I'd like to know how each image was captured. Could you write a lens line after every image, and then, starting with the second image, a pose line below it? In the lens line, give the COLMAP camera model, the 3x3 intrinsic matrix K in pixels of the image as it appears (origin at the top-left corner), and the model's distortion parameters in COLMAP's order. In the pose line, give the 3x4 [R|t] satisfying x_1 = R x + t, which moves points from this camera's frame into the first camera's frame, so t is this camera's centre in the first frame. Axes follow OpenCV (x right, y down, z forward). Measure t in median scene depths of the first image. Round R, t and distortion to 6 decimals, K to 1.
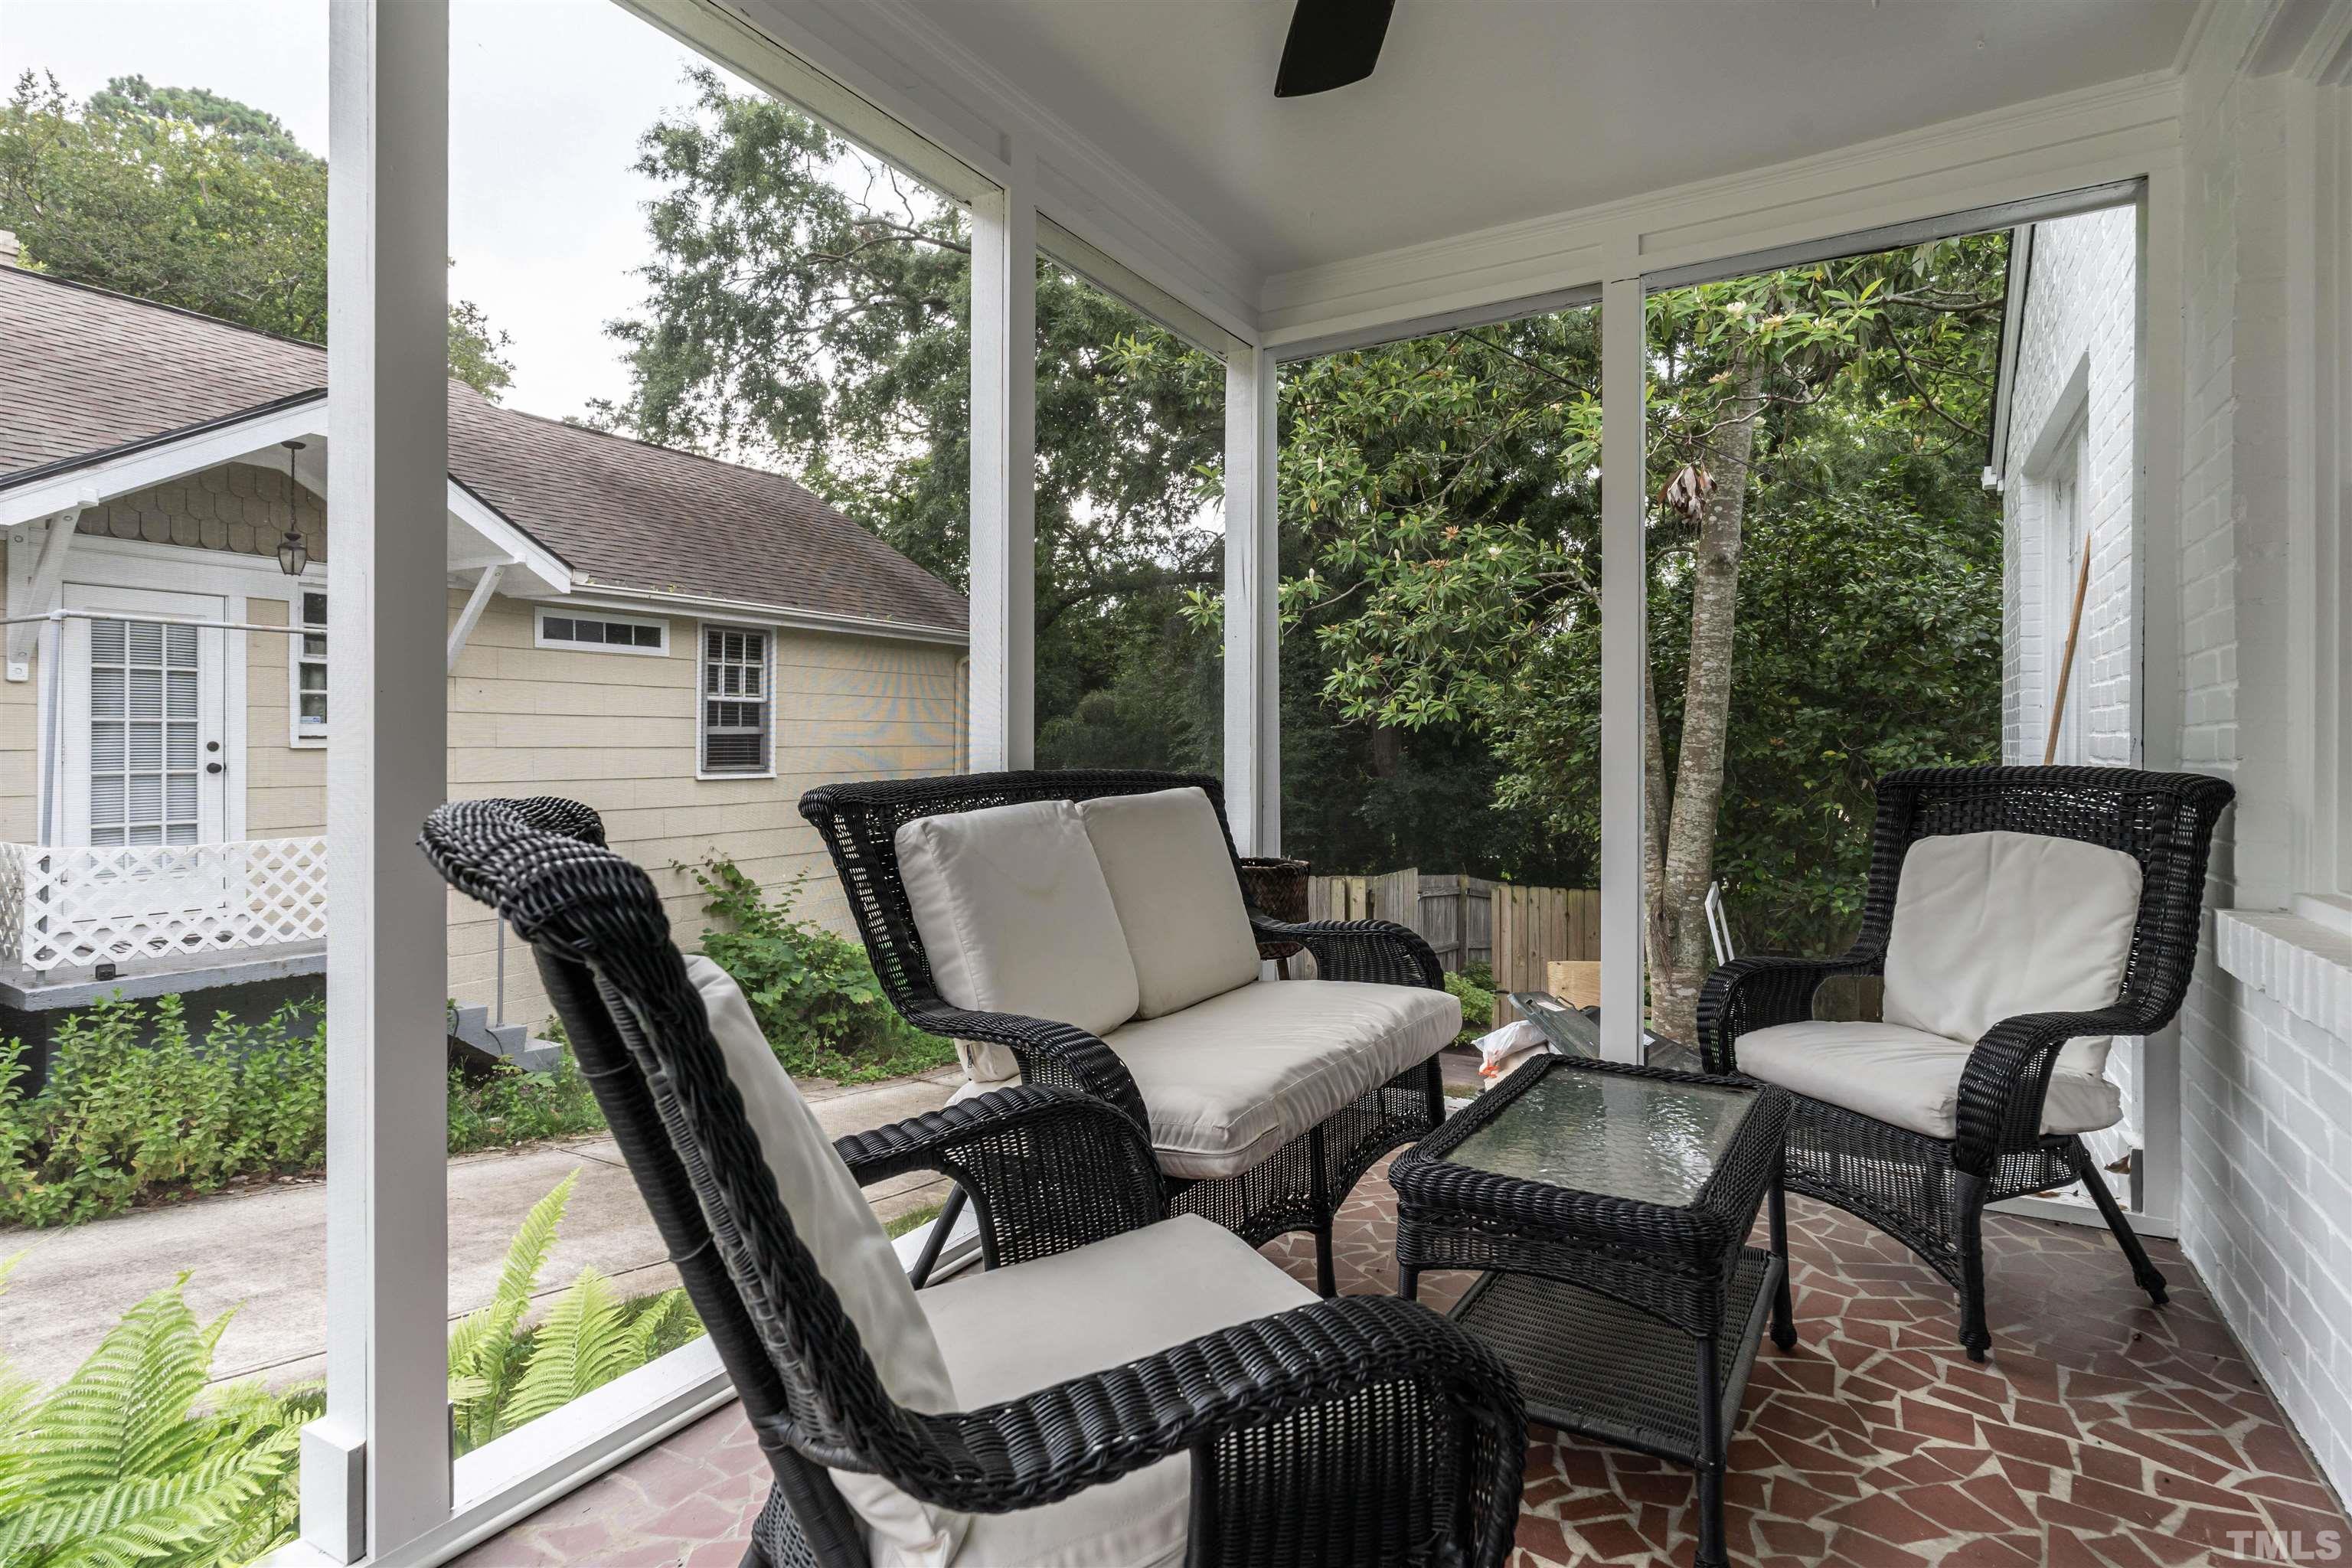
lens RADIAL K [[1208.1, 0, 1176.4], [0, 1208.1, 766.7], [0, 0, 1]] dist [0.014021, 0.000592]
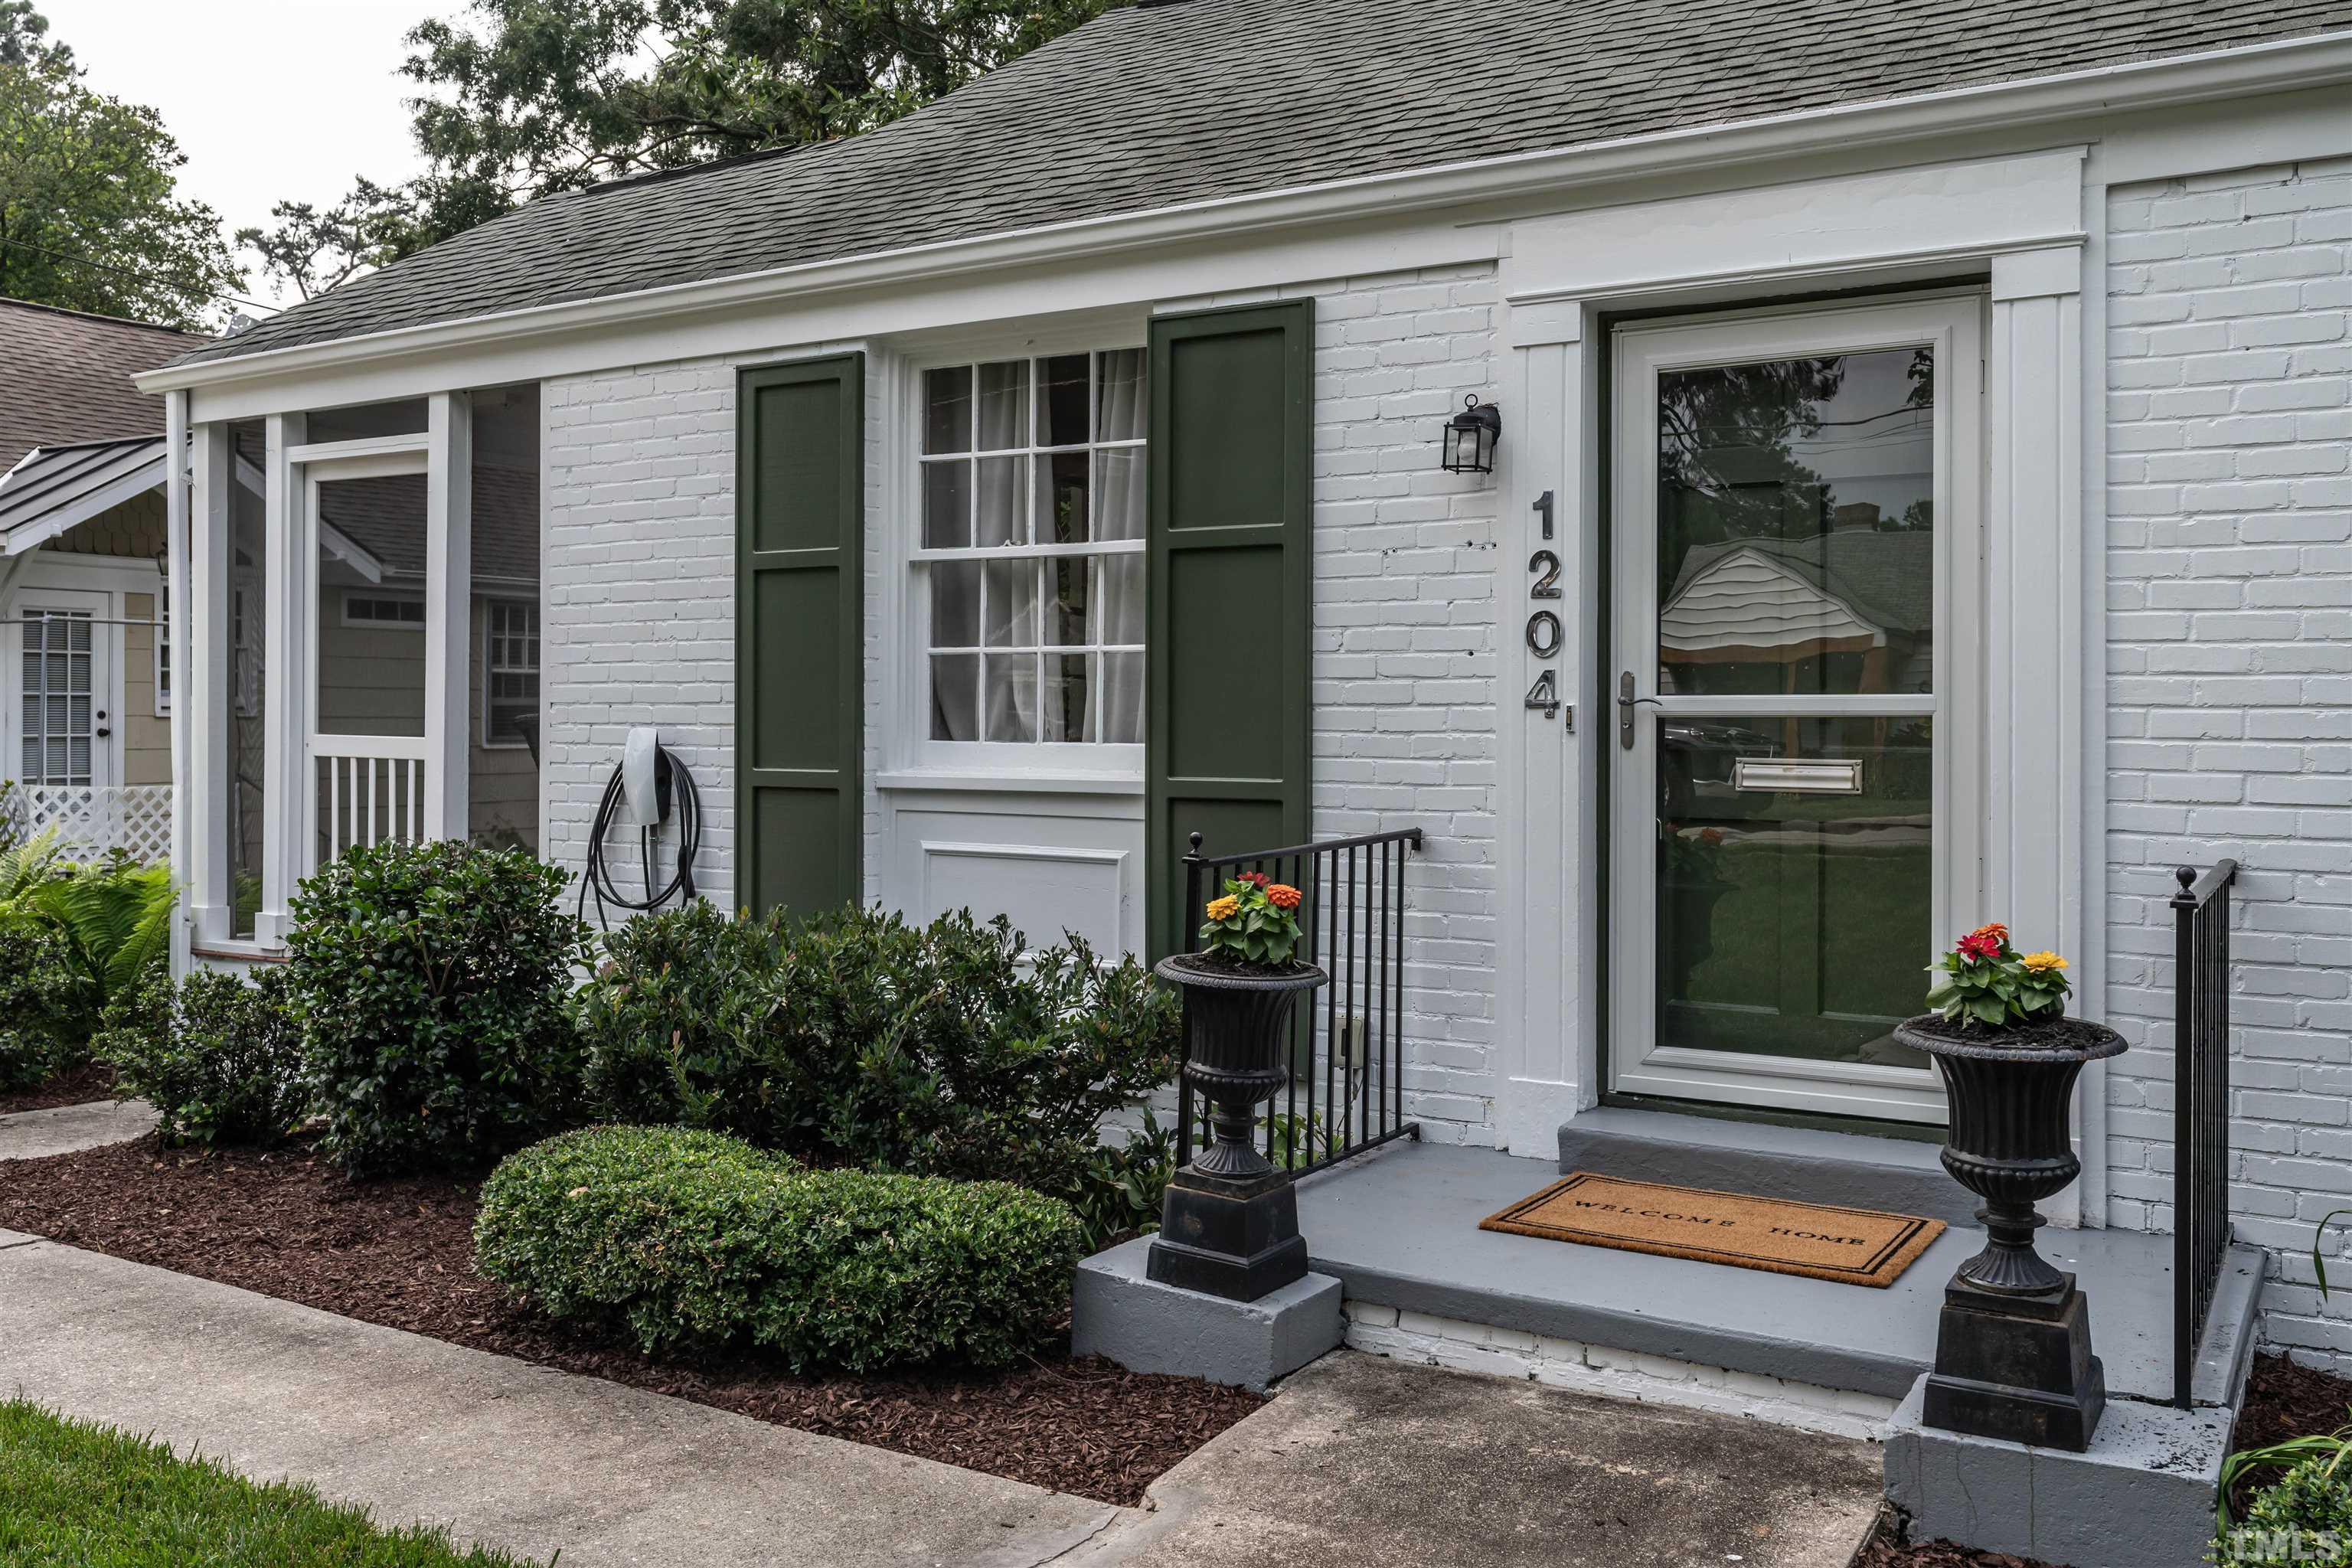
lens RADIAL K [[1980.1, 0, 1175.7], [0, 1980.1, 773.1], [0, 0, 1]] dist [0.003142, 0.002021]
pose [[0.999847, -0.000483, -0.017465, 0.226435], [0.000590, 0.999981, 0.006143, 0.021071], [0.017462, -0.006153, 0.999829, -0.682476]]
